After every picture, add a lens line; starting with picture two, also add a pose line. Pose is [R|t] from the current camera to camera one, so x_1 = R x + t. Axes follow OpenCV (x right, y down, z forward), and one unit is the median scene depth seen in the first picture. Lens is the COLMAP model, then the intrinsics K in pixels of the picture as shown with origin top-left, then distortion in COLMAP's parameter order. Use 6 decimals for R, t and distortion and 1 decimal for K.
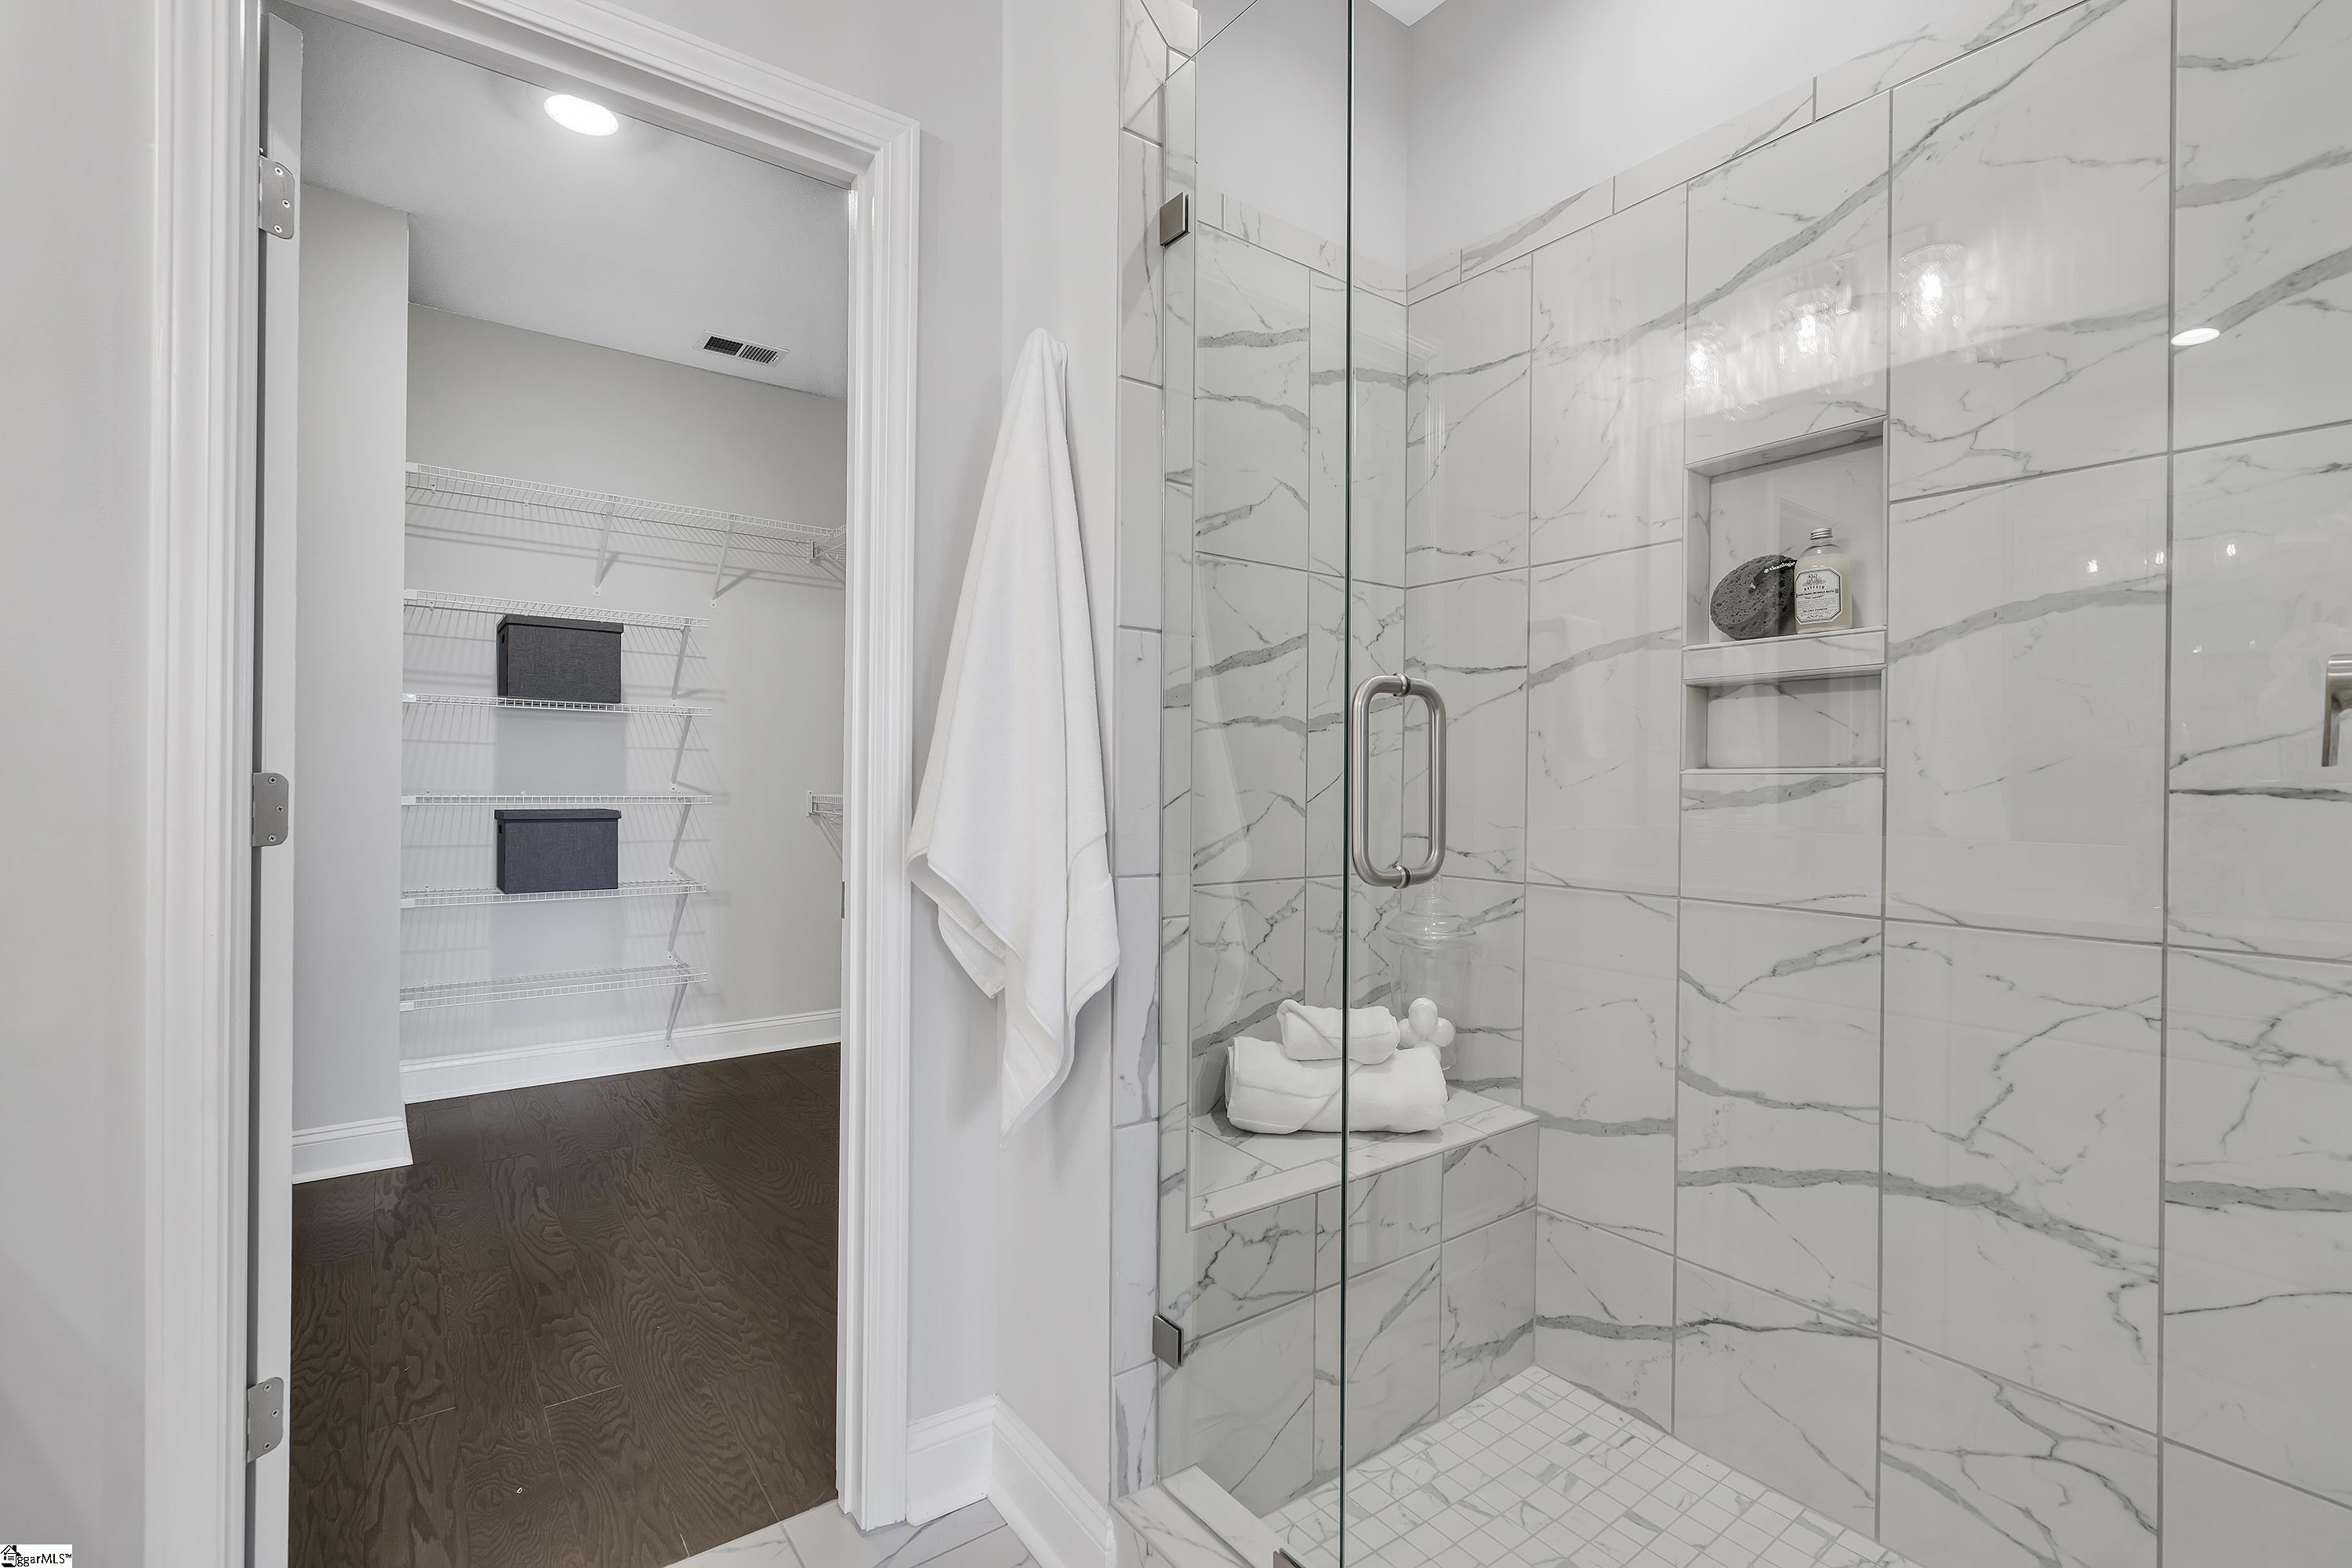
lens RADIAL K [[1053.6, 0, 1176.0], [0, 1053.6, 784.0], [0, 0, 1]] dist [-0.000882, 0.000556]
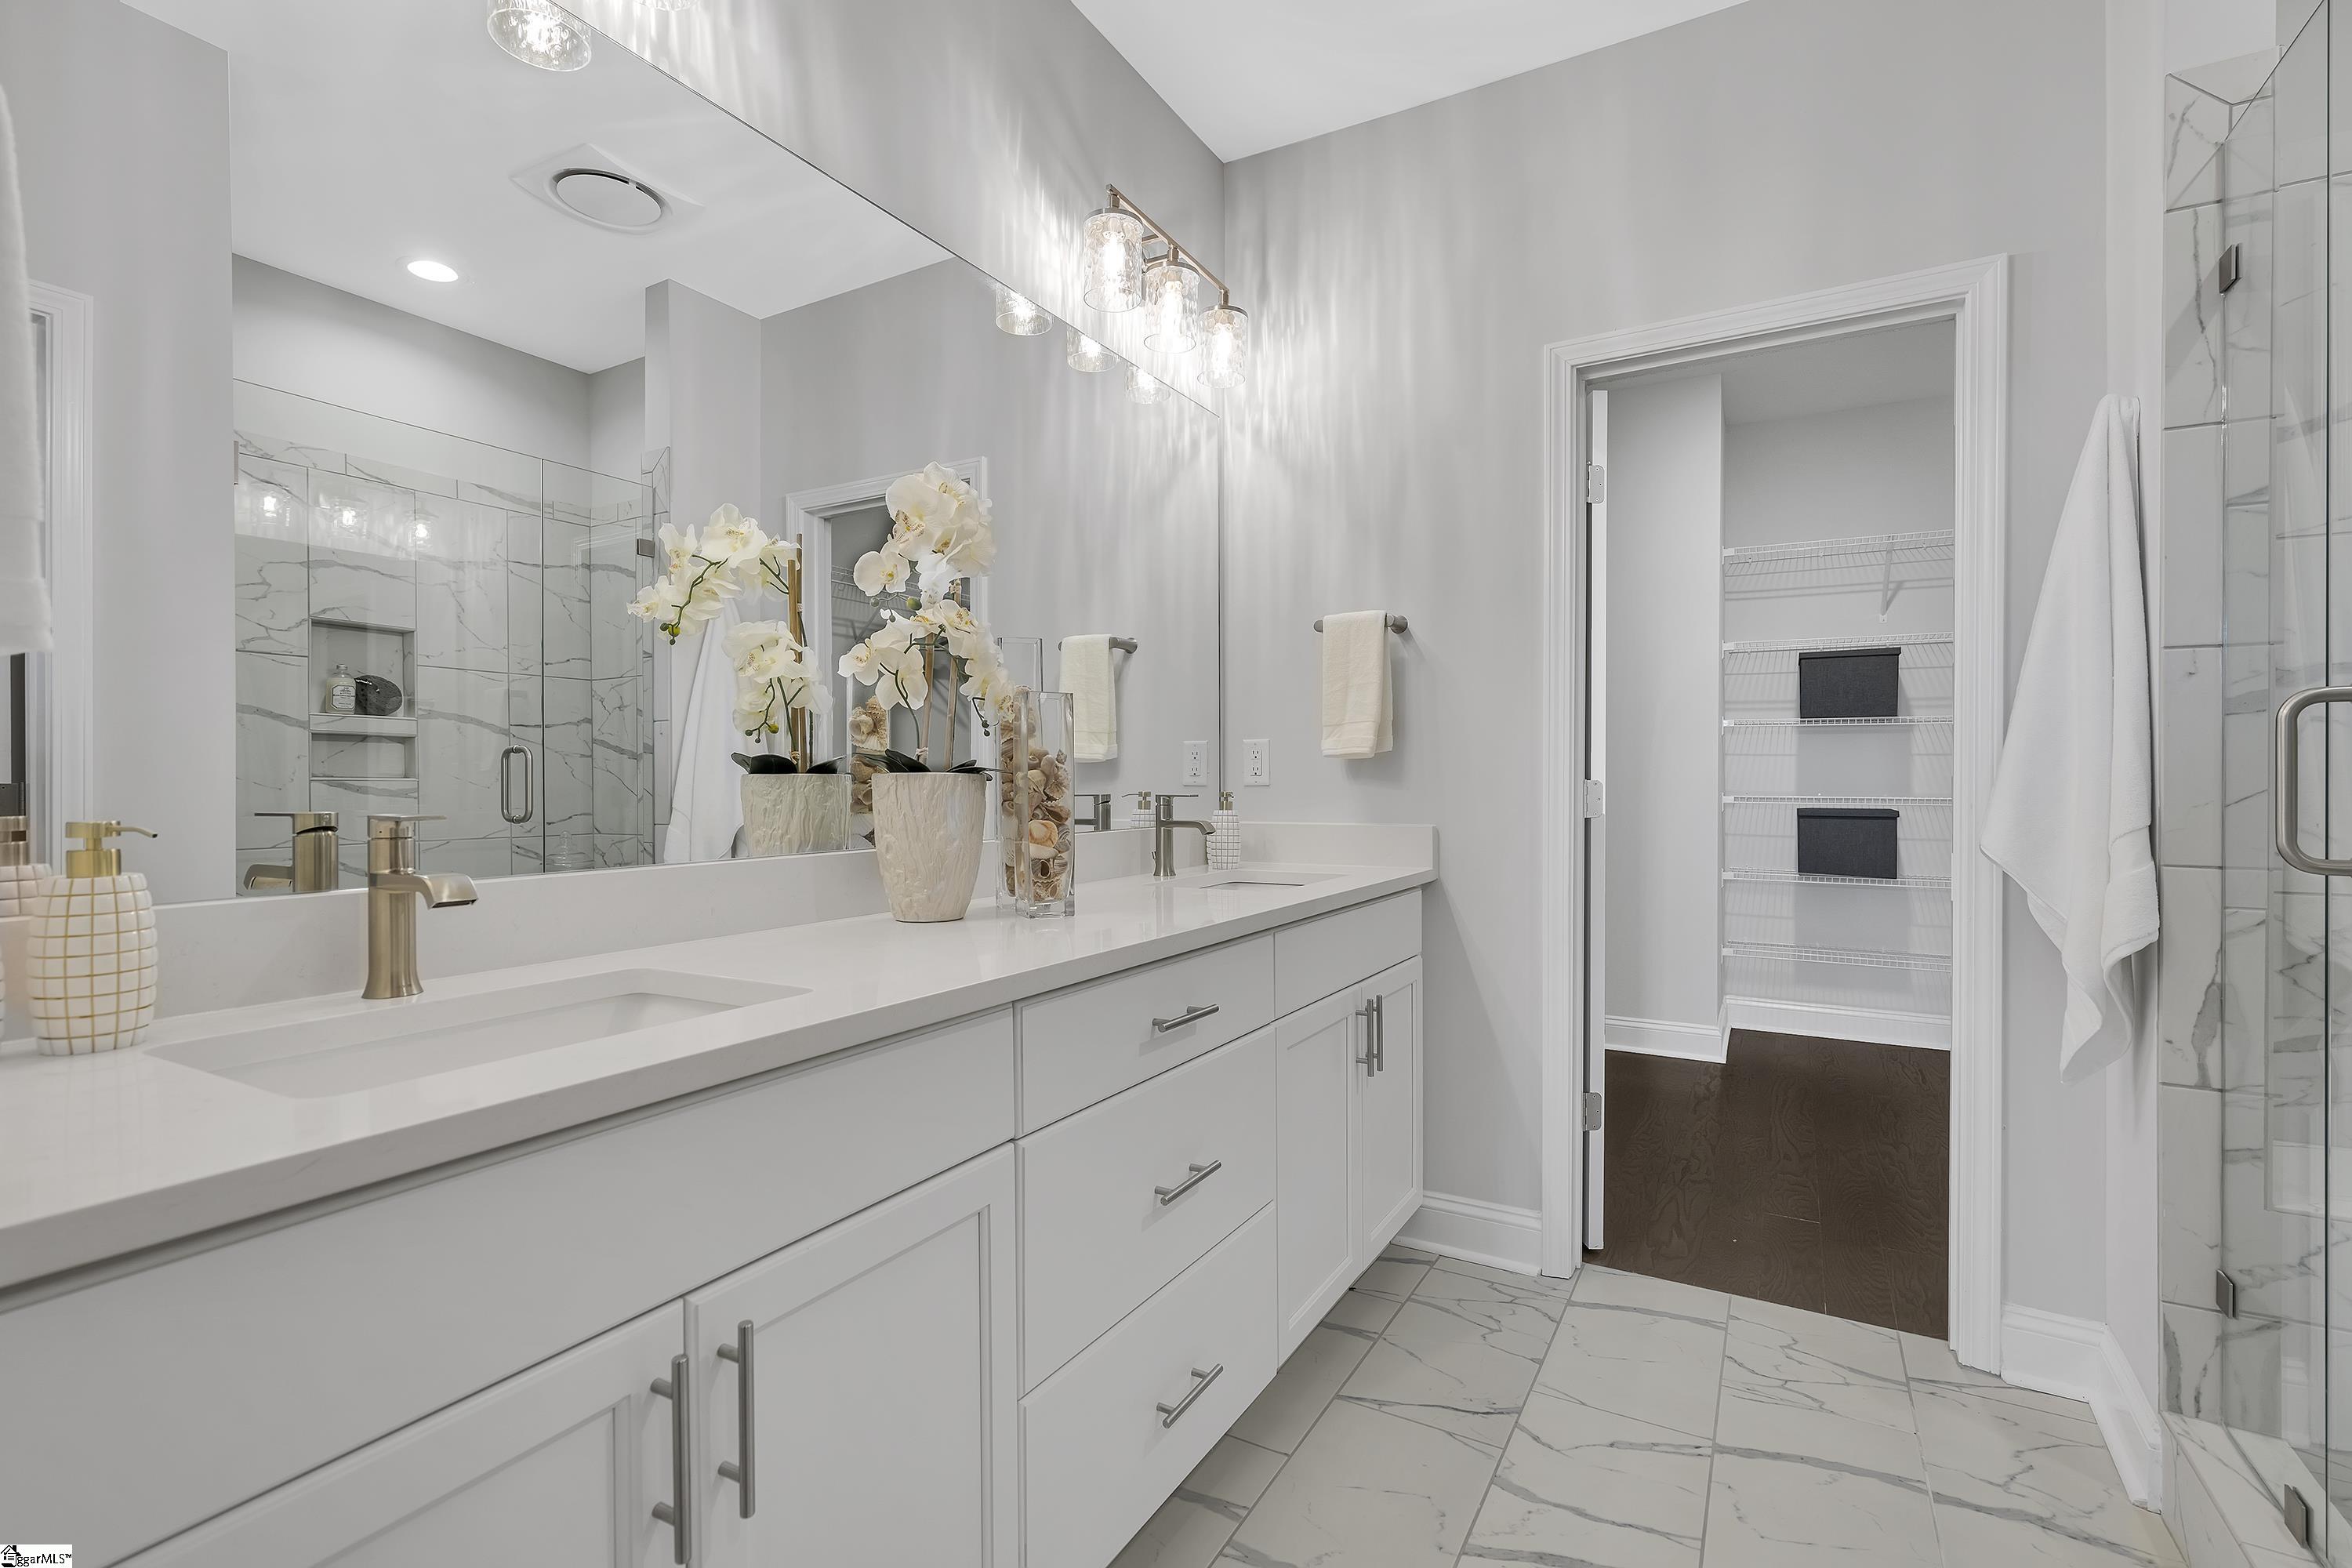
lens RADIAL K [[1053.6, 0, 1176.0], [0, 1053.6, 784.0], [0, 0, 1]] dist [-0.000882, 0.000556]
pose [[0.390489, -0.004080, -0.920598, 0.214420], [-0.000335, 0.999989, -0.004574, 0.001805], [0.920607, 0.002095, 0.390484, -0.161131]]
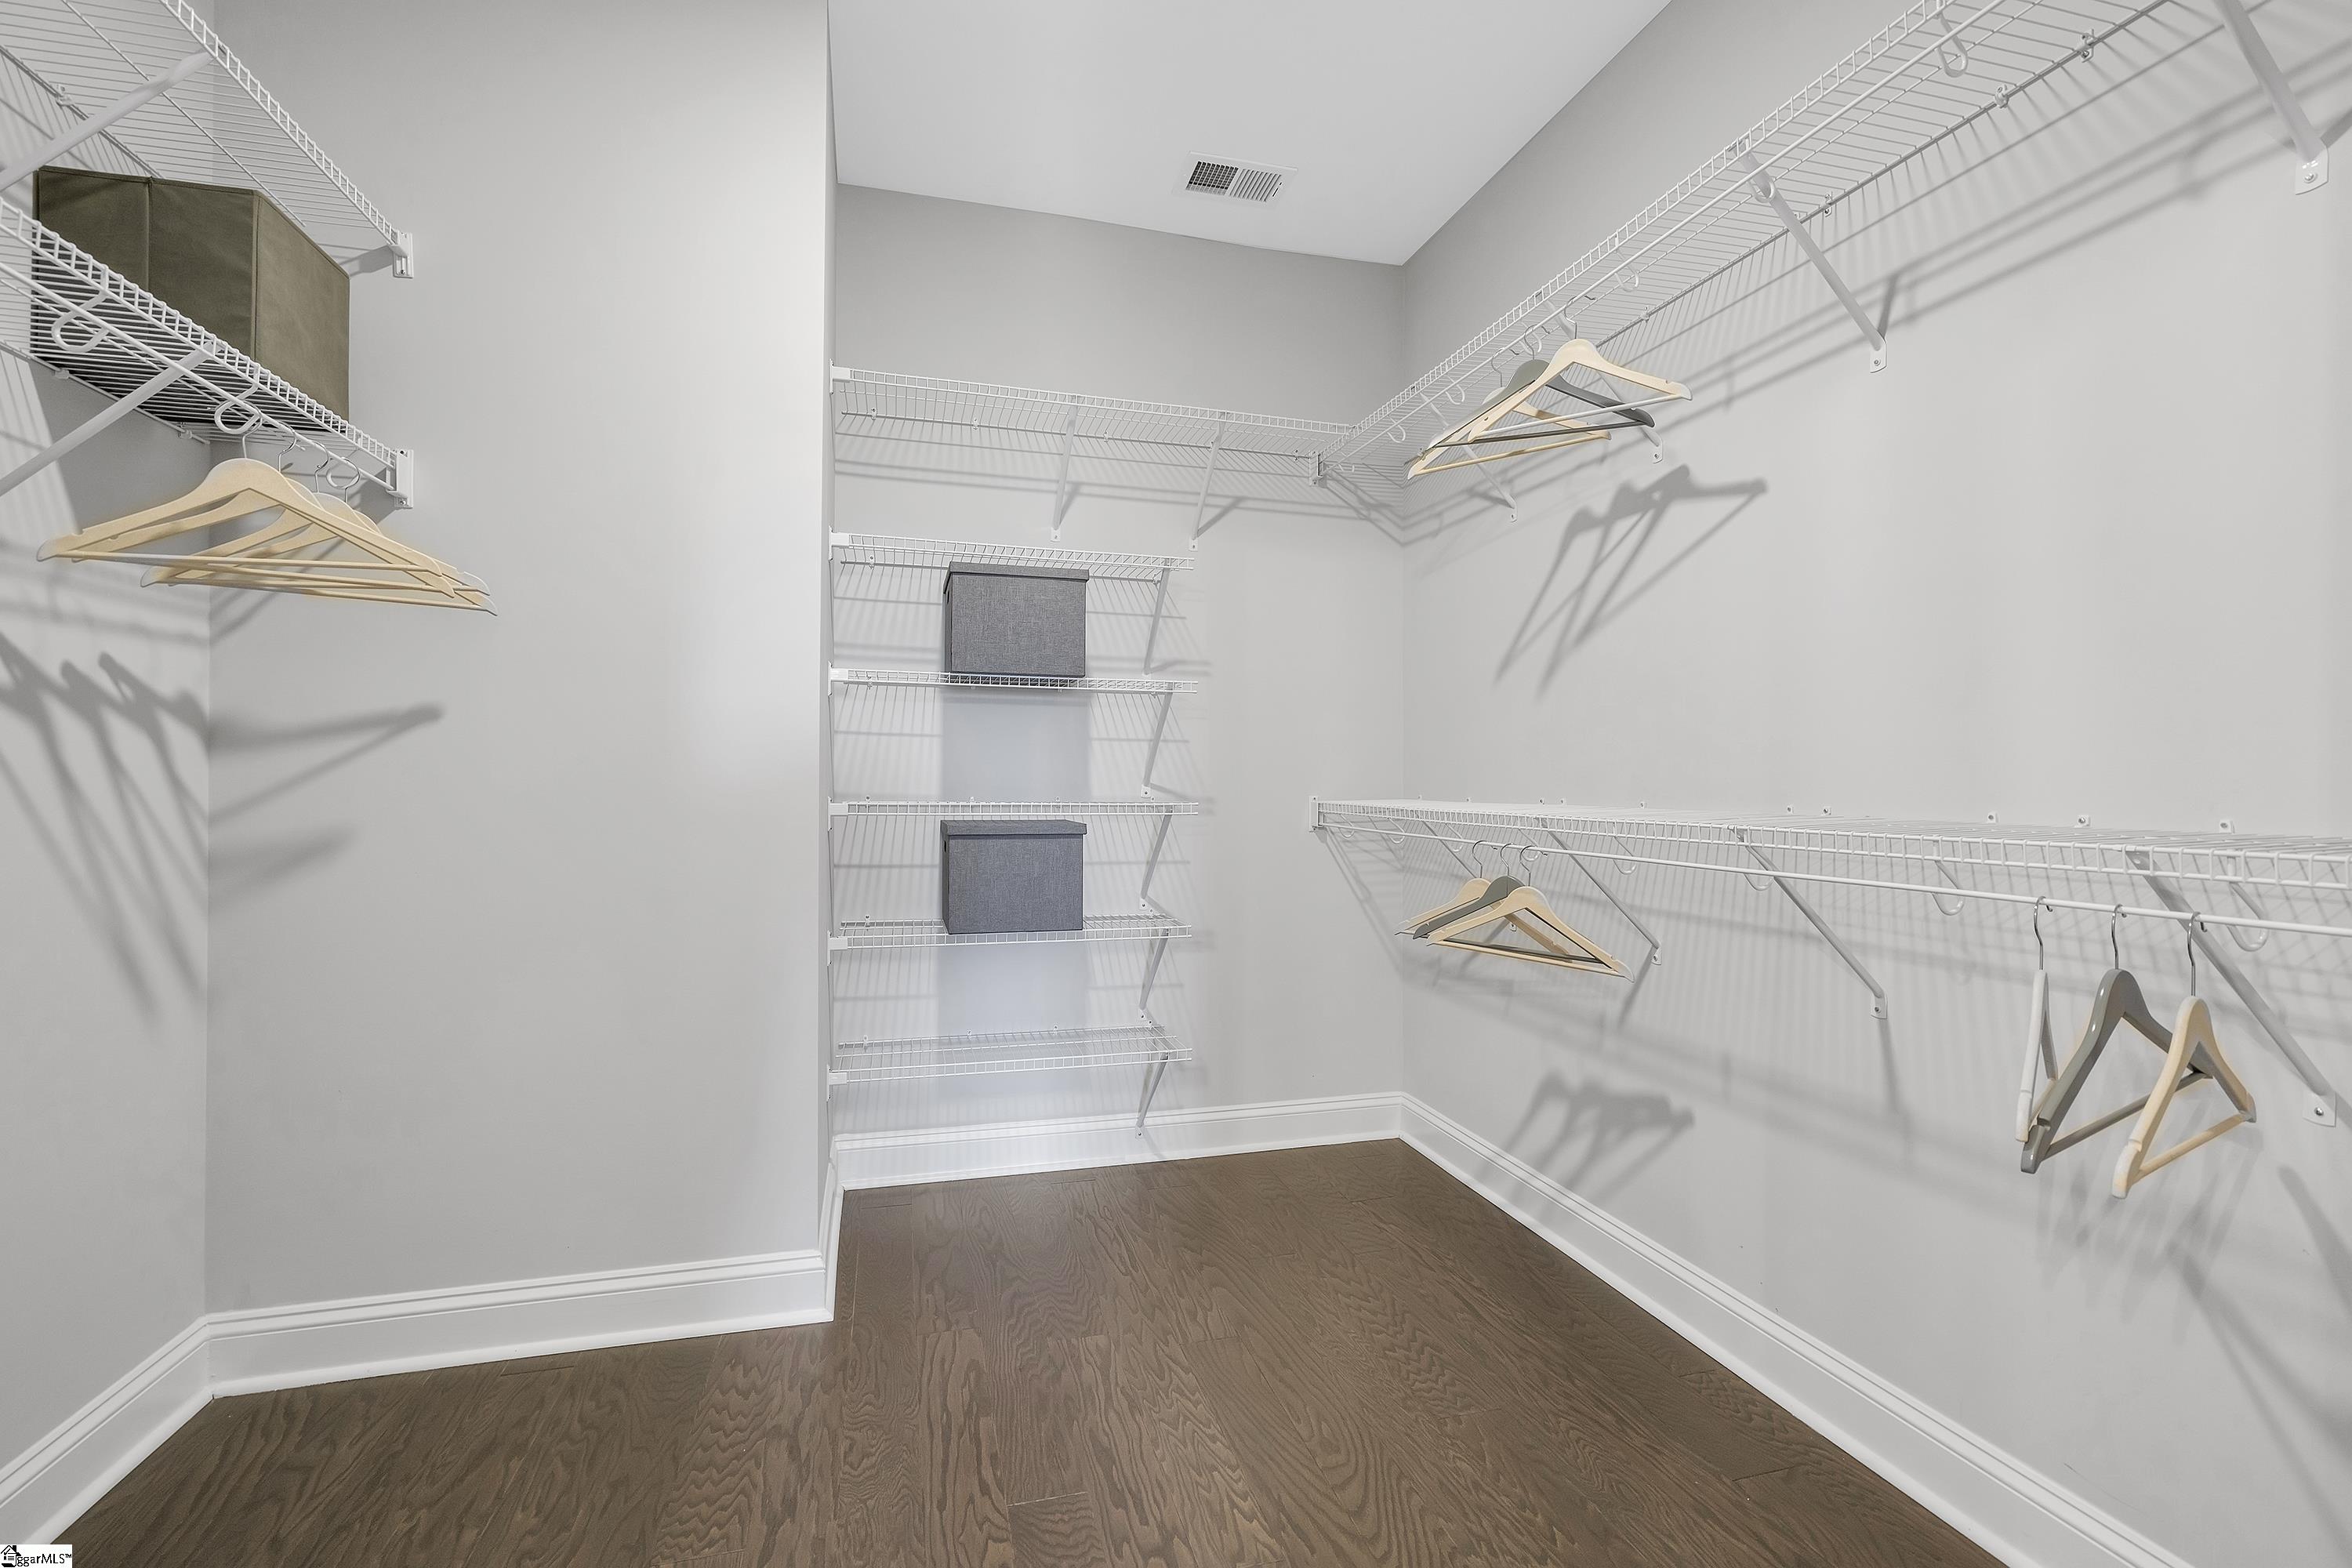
lens RADIAL K [[1057.9, 0, 1200.5], [0, 1057.9, 783.5], [0, 0, 1]] dist [-0.001155, 0.000057]
pose [[0.936538, -0.001402, -0.350563, -0.194528], [0.001201, 0.999999, -0.000790, -0.001925], [0.350564, 0.000319, 0.936539, 0.338633]]
